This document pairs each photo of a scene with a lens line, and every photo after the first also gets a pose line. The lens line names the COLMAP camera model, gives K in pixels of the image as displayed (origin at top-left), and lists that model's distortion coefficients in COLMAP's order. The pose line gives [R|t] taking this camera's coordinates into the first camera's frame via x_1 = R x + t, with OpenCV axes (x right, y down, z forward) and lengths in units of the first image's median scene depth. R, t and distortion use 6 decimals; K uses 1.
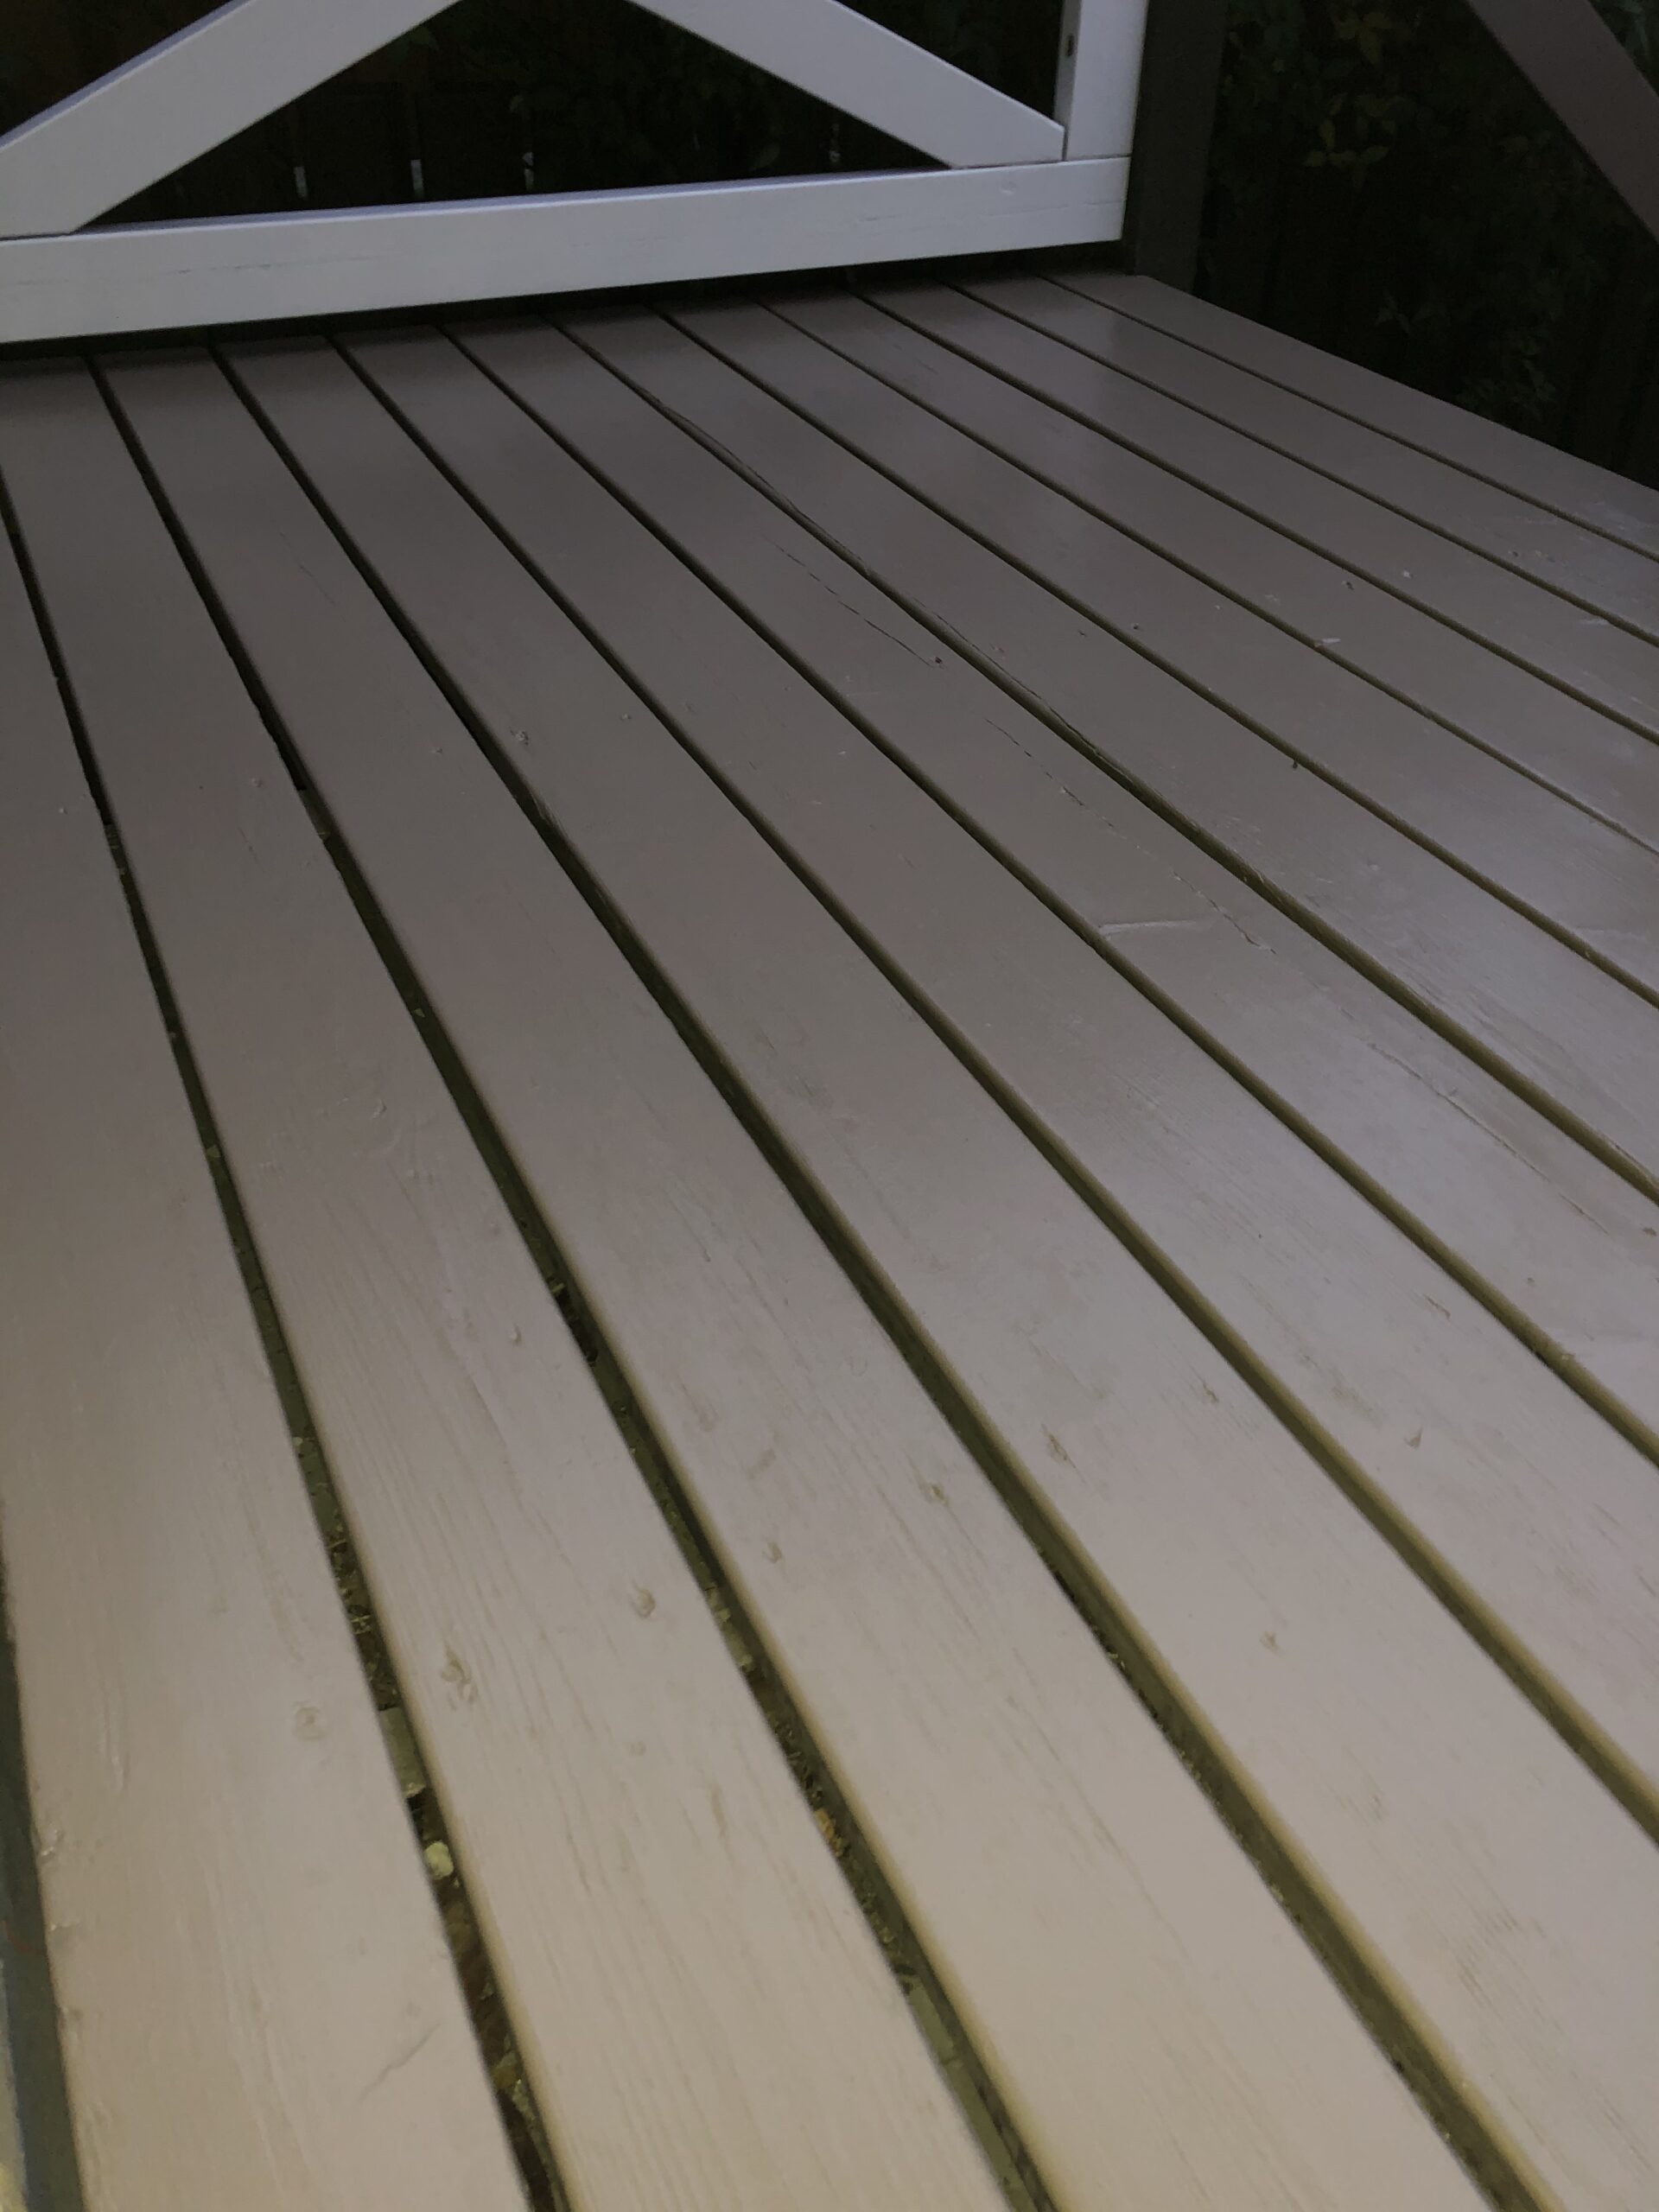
lens RADIAL K [[1776.8, 0, 842.2], [0, 1776.8, 1107.1], [0, 0, 1]] dist [-0.006260, -0.000287]
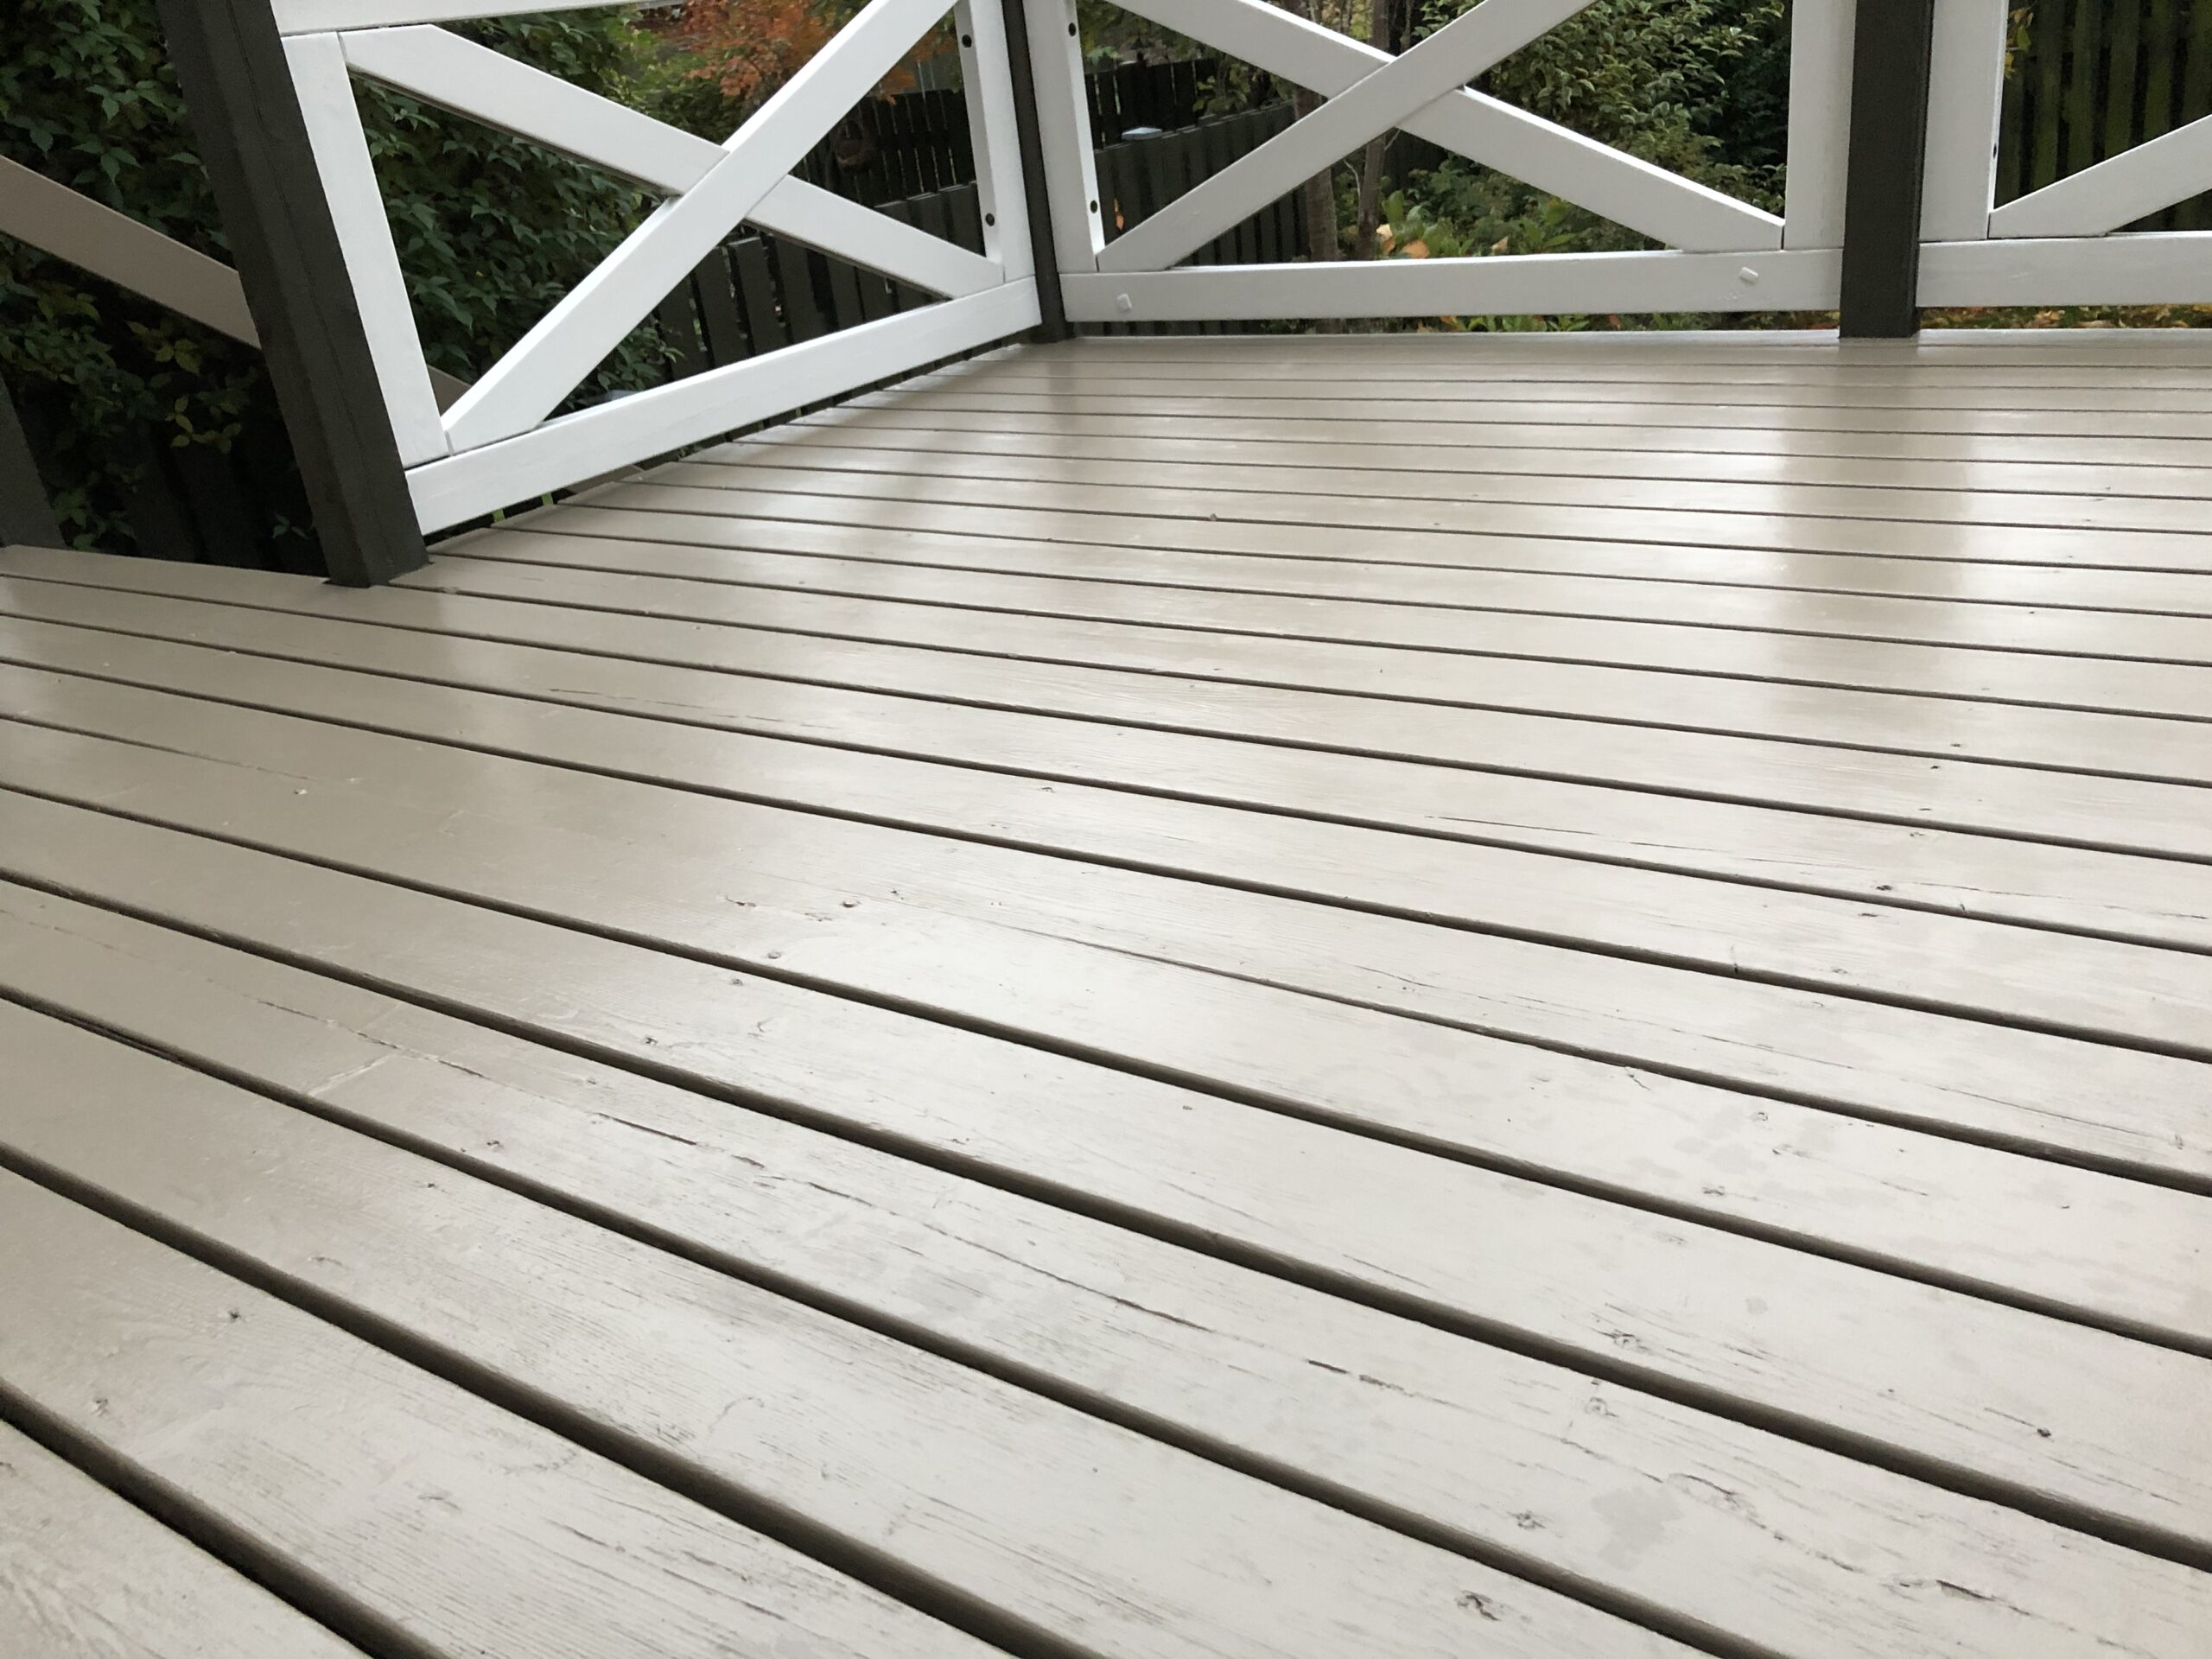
lens RADIAL K [[1776.8, 0, 1106.7], [0, 1776.8, 829.9], [0, 0, 1]] dist [-0.006260, -0.000287]
pose [[0.850003, -0.315823, 0.421606, 0.202984], [0.417977, 0.891463, -0.174897, 0.241479], [-0.320609, 0.324885, 0.889753, -0.302409]]
